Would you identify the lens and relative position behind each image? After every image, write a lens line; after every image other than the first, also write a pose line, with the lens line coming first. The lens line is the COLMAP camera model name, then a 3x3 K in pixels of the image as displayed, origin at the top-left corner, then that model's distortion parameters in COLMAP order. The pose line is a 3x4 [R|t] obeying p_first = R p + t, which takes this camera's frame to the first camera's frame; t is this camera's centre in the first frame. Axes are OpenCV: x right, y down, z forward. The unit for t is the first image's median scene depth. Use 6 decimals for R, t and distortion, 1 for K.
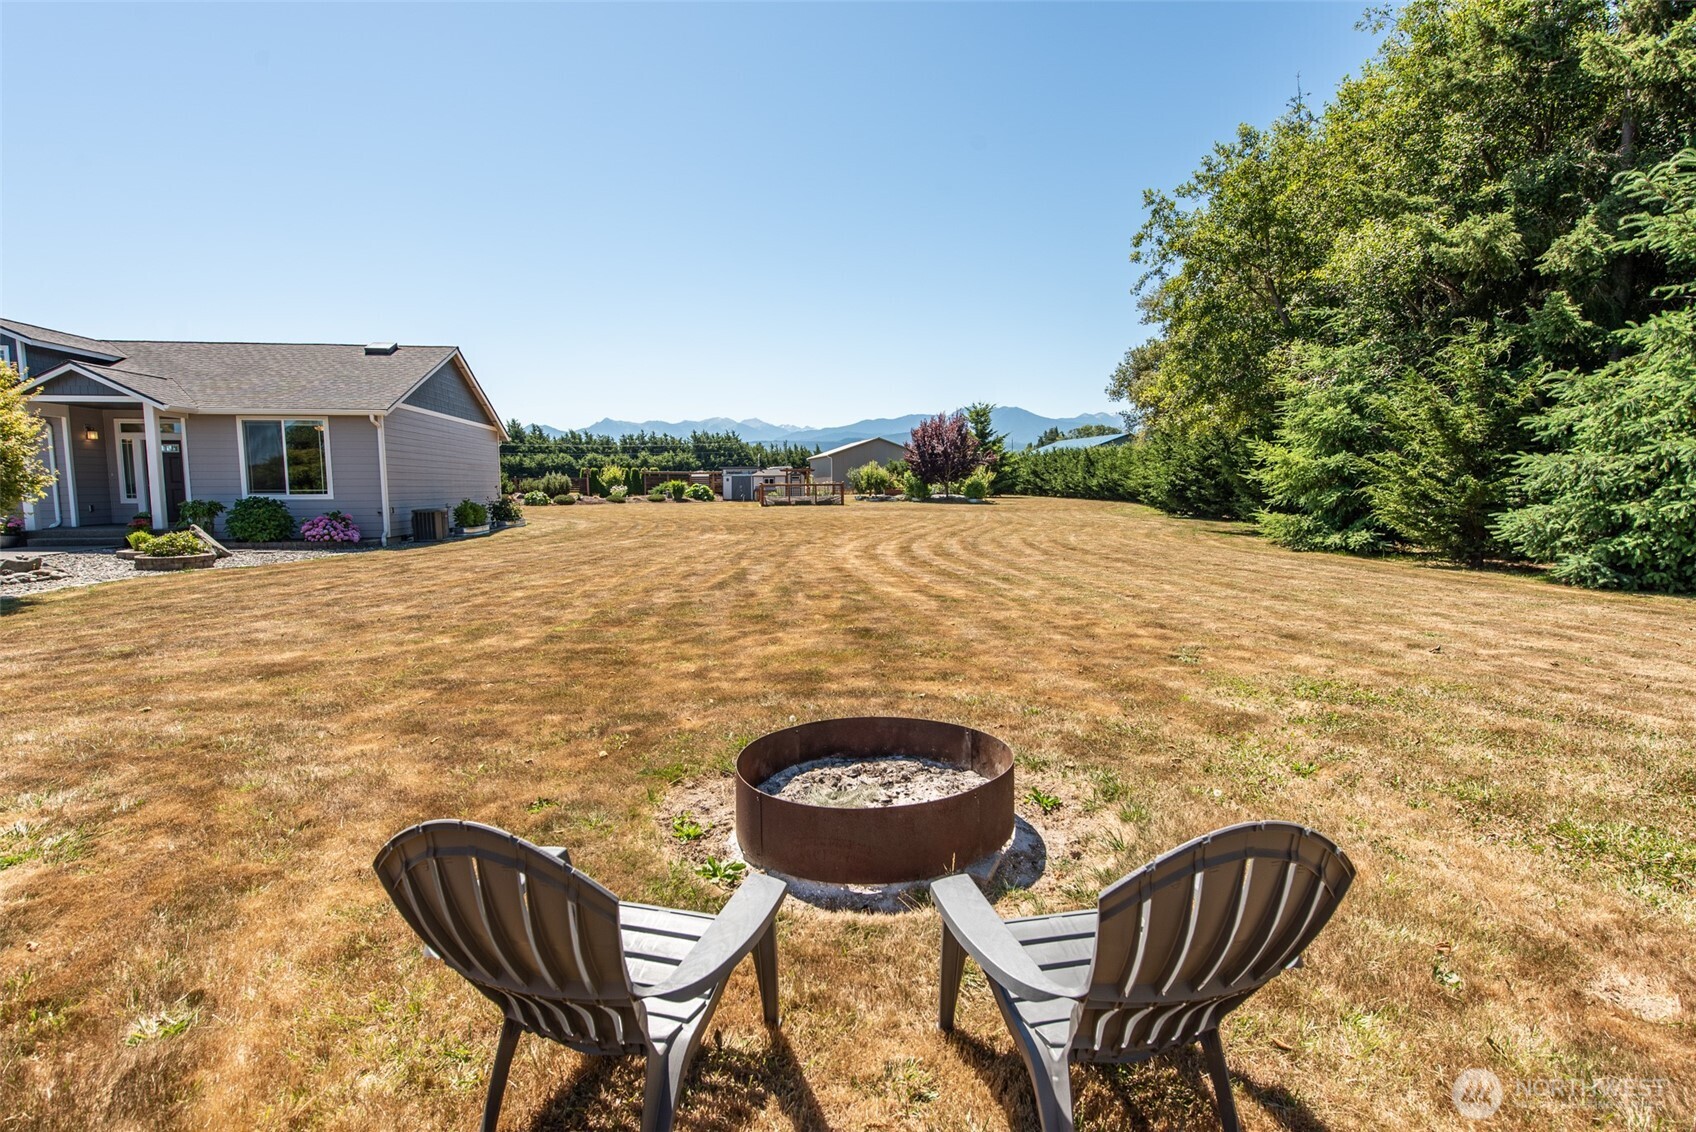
lens RADIAL K [[801.1, 0, 848.3], [0, 801.1, 566.0], [0, 0, 1]] dist [-0.004022, -0.000598]
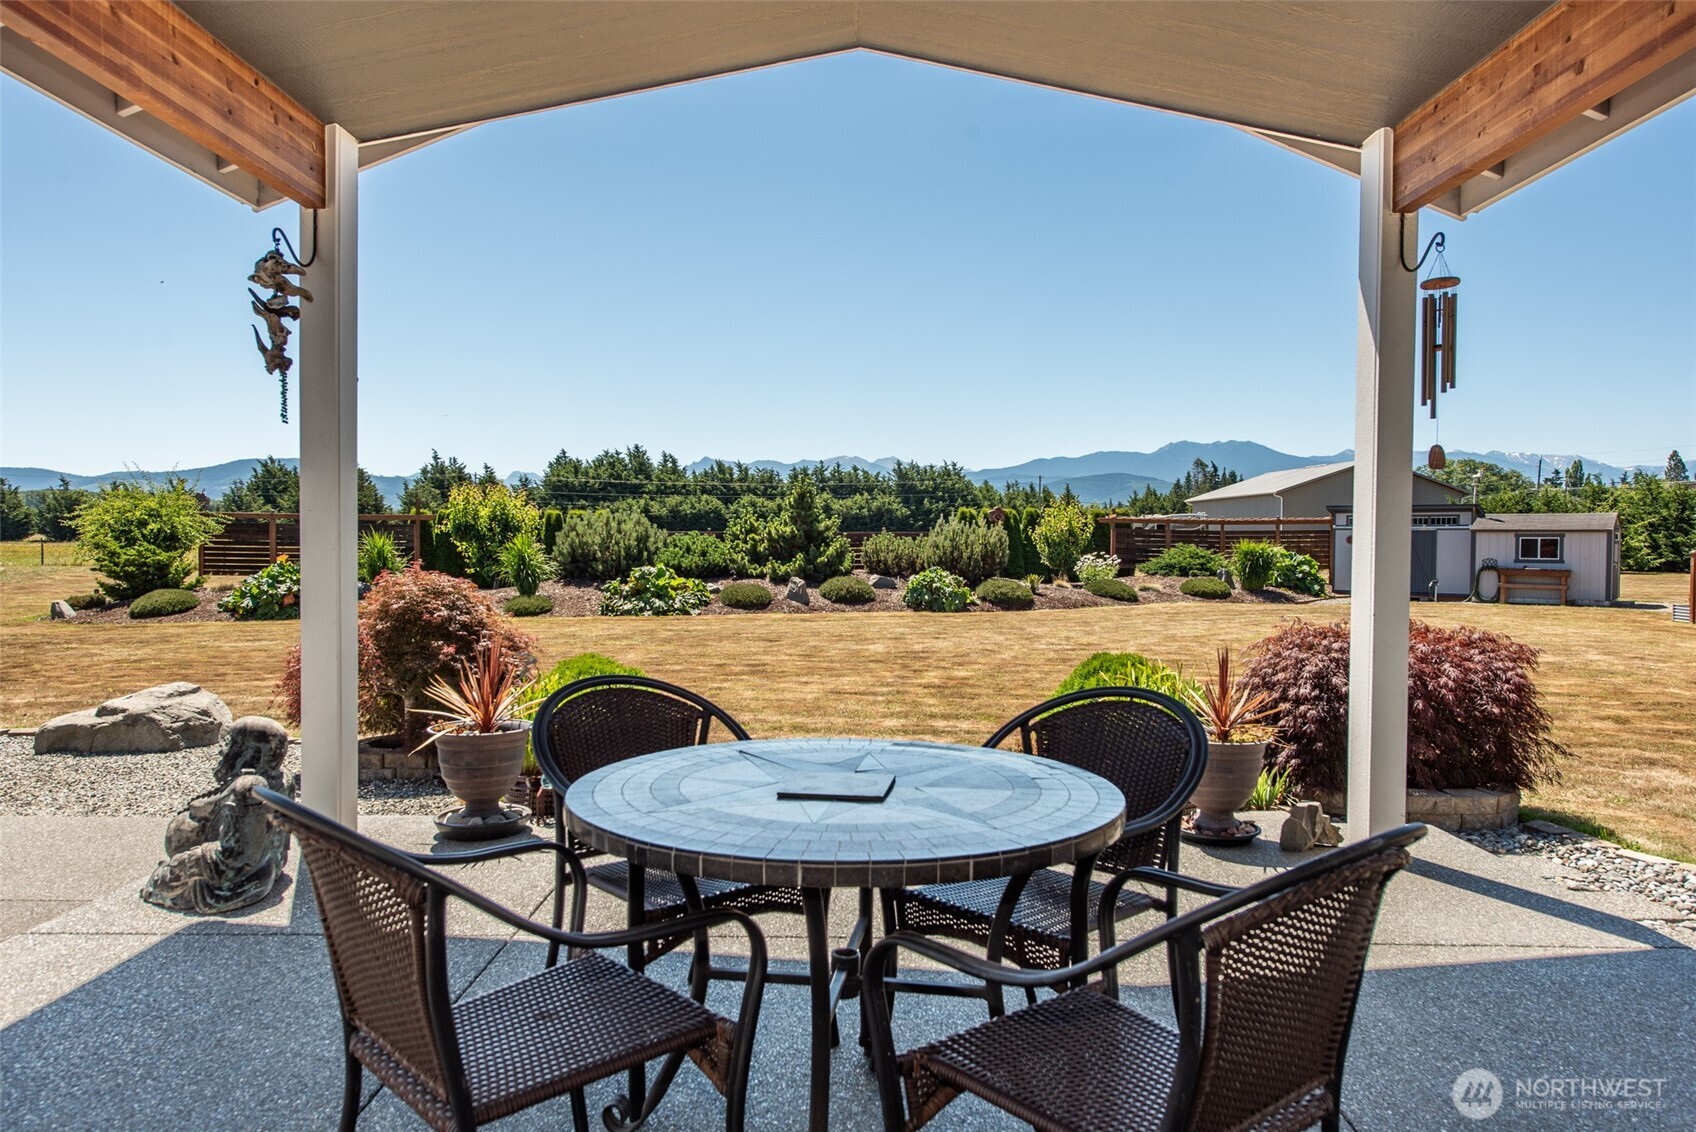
lens RADIAL K [[1101.7, 0, 844.2], [0, 1101.7, 560.3], [0, 0, 1]] dist [0.044123, 0.000914]
pose [[0.984408, 0.011773, -0.175507, -0.082240], [-0.026802, 0.996146, -0.083512, -0.013488], [0.173847, 0.086914, 0.980930, 0.126208]]
